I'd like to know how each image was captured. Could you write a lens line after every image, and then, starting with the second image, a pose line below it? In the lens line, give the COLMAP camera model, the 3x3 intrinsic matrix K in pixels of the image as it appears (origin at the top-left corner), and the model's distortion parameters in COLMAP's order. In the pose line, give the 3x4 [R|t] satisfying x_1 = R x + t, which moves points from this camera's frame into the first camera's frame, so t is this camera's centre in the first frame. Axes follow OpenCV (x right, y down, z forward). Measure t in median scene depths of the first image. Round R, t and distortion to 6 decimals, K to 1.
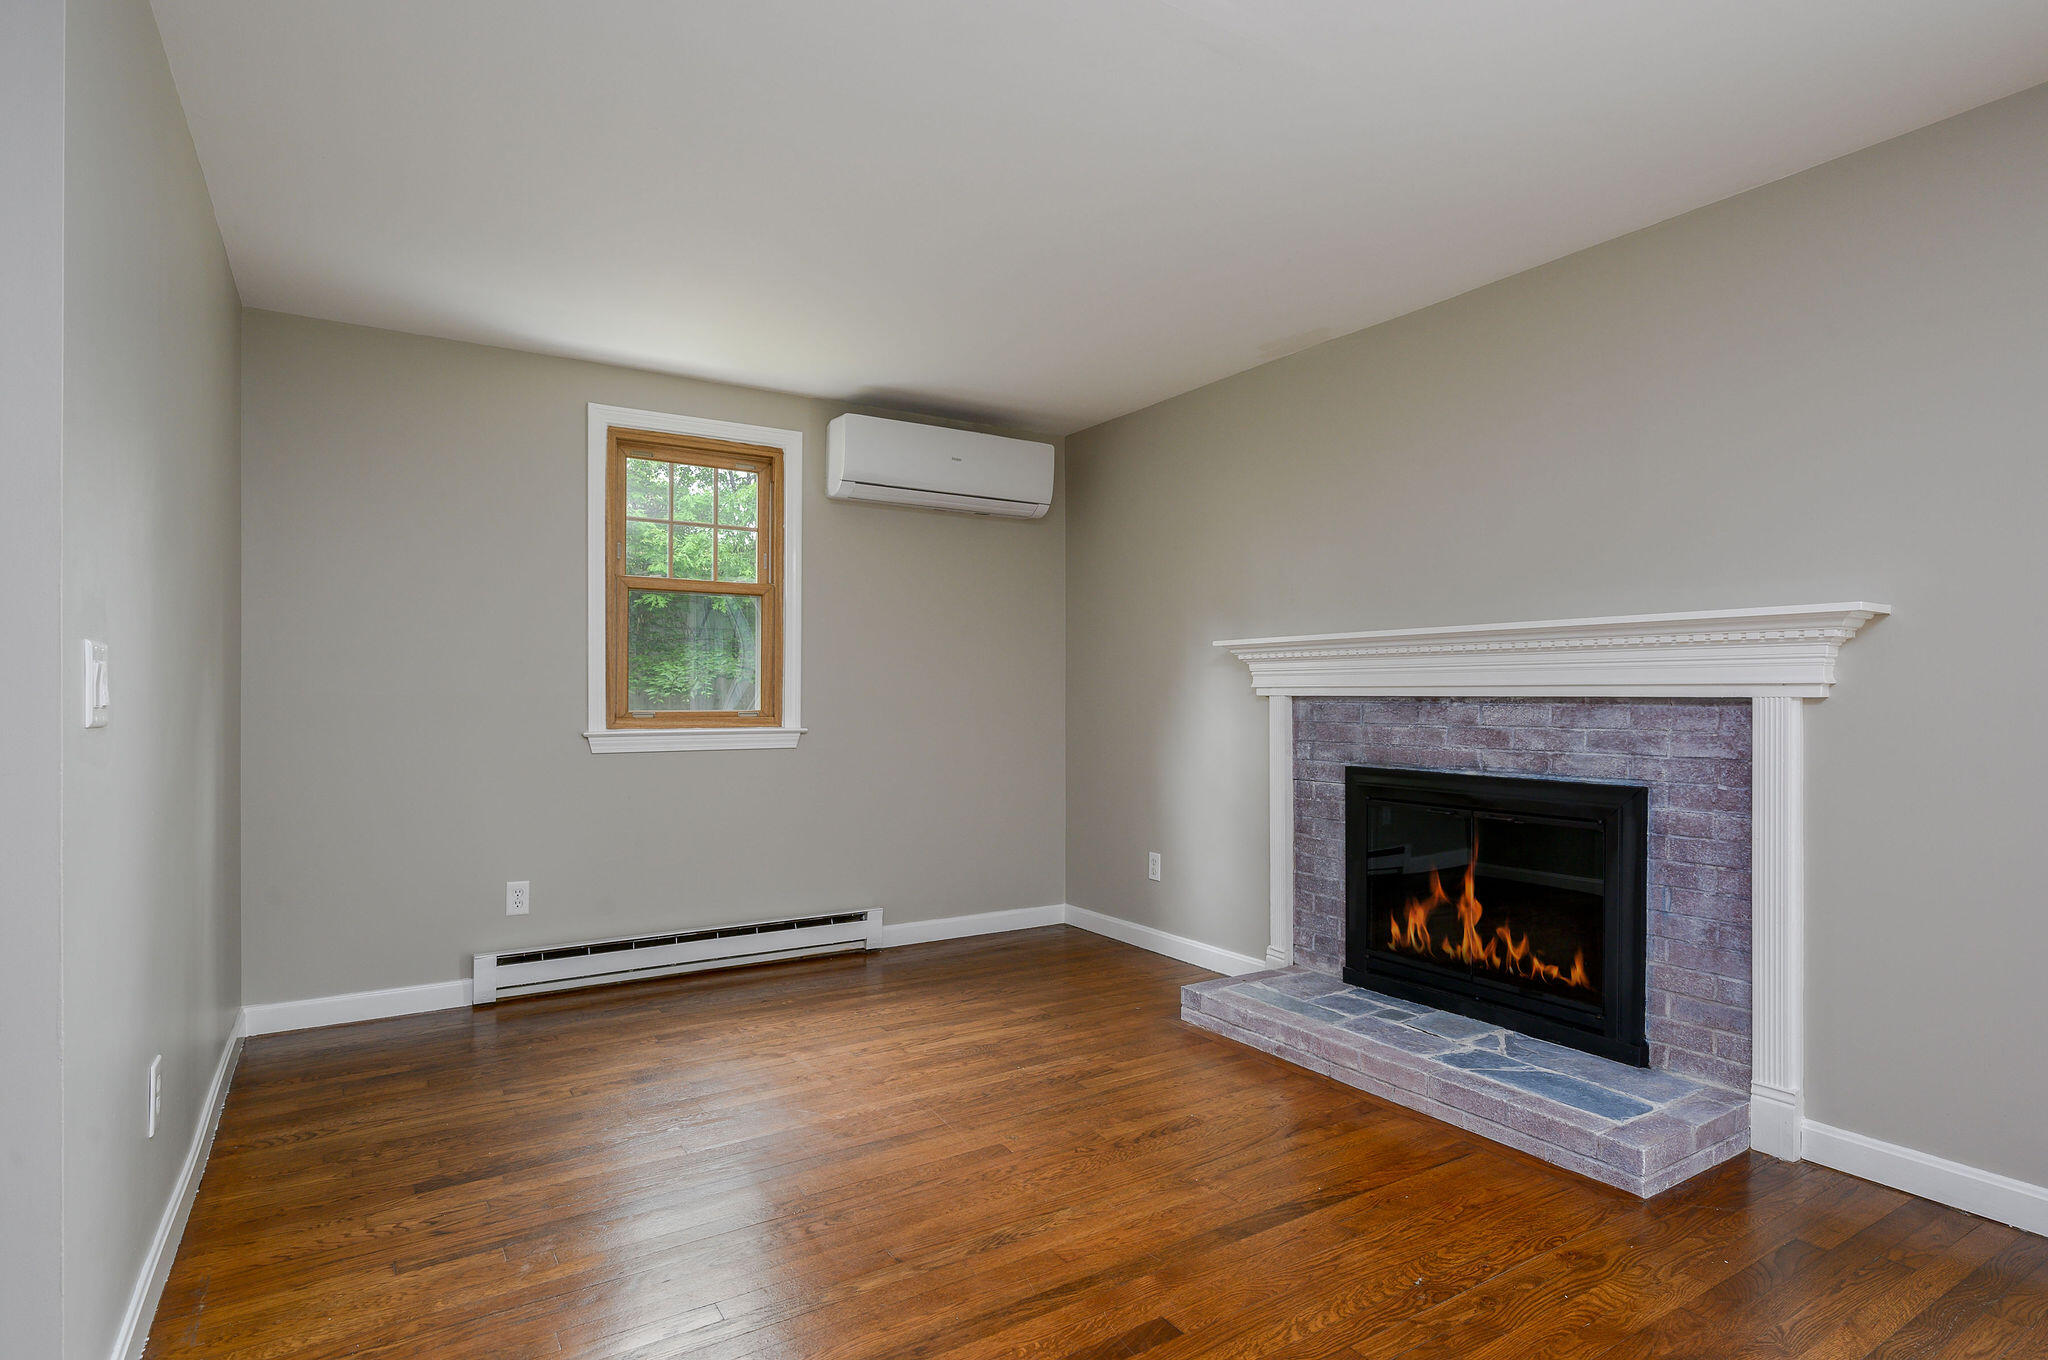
lens RADIAL K [[1053.8, 0, 1022.8], [0, 1053.8, 691.7], [0, 0, 1]] dist [-0.002365, -0.000116]
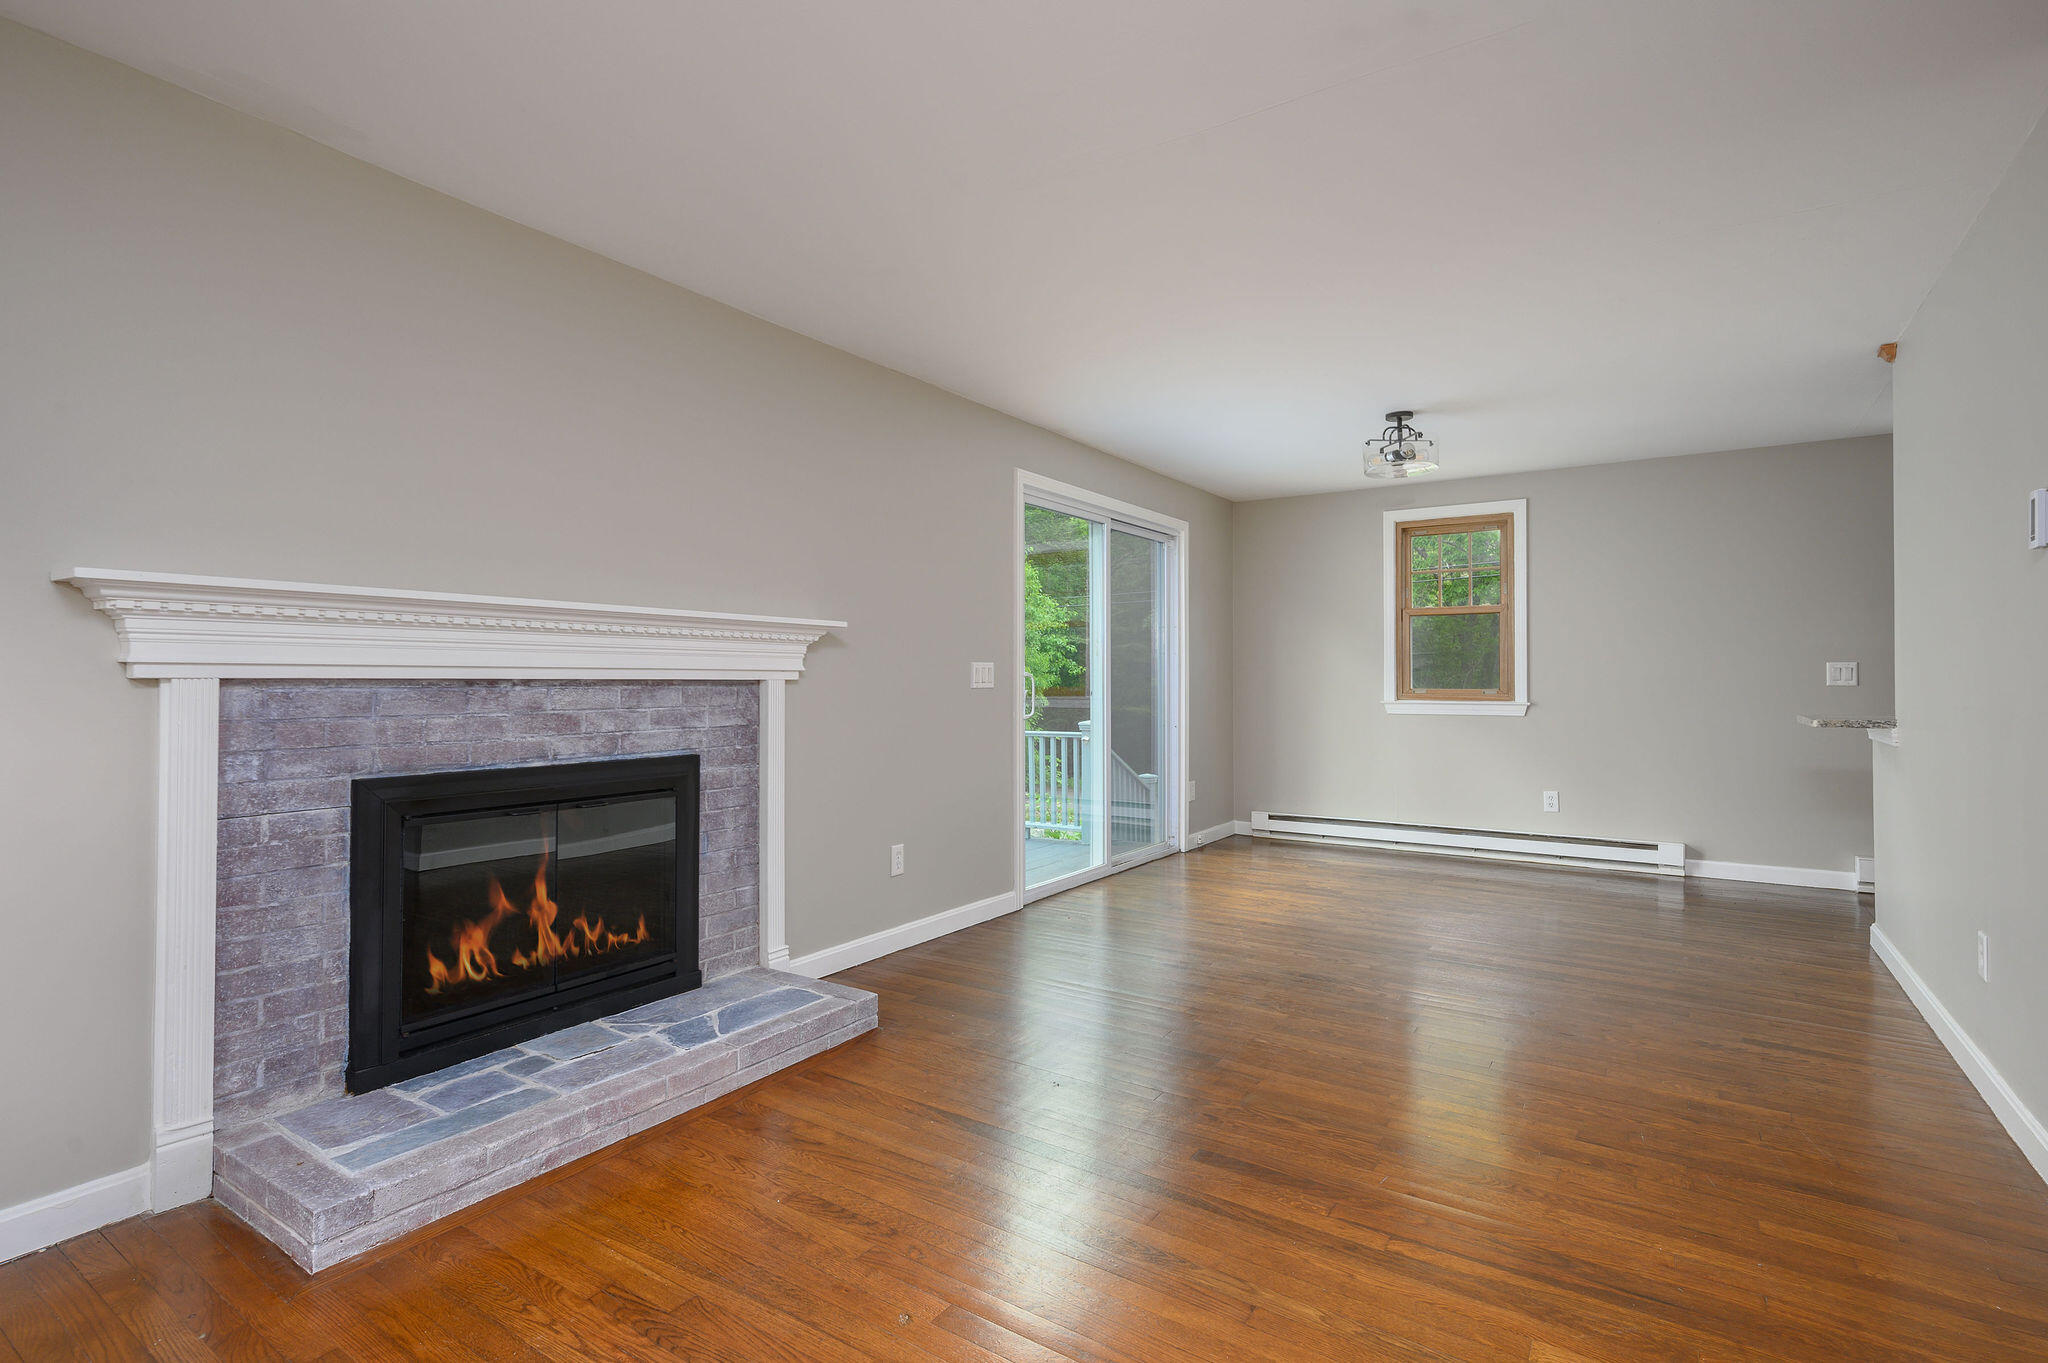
lens RADIAL K [[981.8, 0, 1024.7], [0, 981.8, 670.4], [0, 0, 1]] dist [-0.000729, -0.000038]
pose [[-0.406491, 0.006071, 0.913634, -0.476711], [-0.006218, 0.999936, -0.009411, 0.002279], [-0.913633, -0.009507, -0.406428, 0.898996]]
